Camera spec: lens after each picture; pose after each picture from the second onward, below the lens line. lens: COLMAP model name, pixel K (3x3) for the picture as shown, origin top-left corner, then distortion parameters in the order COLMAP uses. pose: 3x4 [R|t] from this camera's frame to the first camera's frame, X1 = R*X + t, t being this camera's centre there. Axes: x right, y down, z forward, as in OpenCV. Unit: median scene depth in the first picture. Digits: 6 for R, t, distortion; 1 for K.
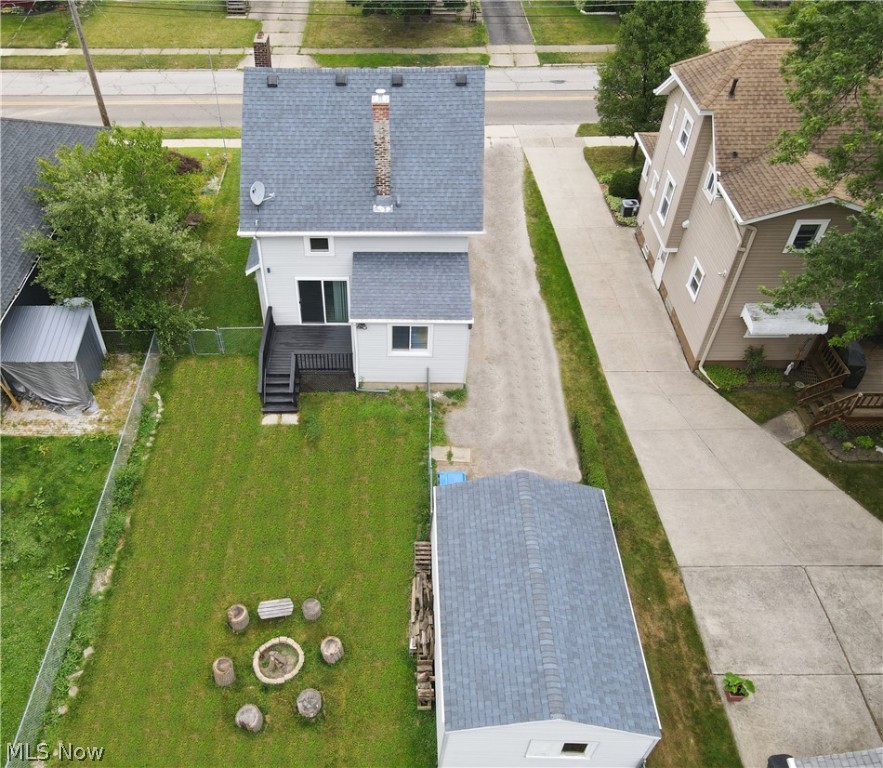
lens RADIAL K [[756.5, 0, 375.1], [0, 756.5, 384.8], [0, 0, 1]] dist [0.000612, 0.000441]
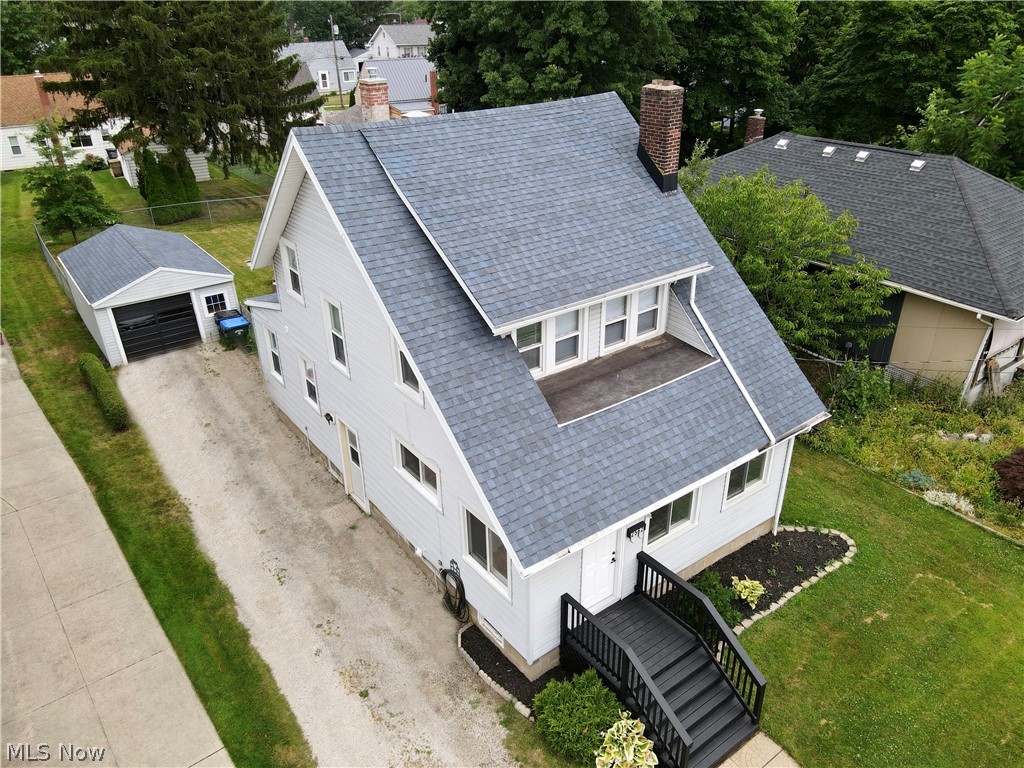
lens RADIAL K [[757.9, 0, 519.3], [0, 757.9, 381.8], [0, 0, 1]] dist [-0.028365, 0.075943]
pose [[-0.785611, 0.299808, -0.541230, 0.352809], [-0.415733, 0.392078, 0.820635, -0.833972], [0.458237, 0.869707, -0.183381, 1.279762]]
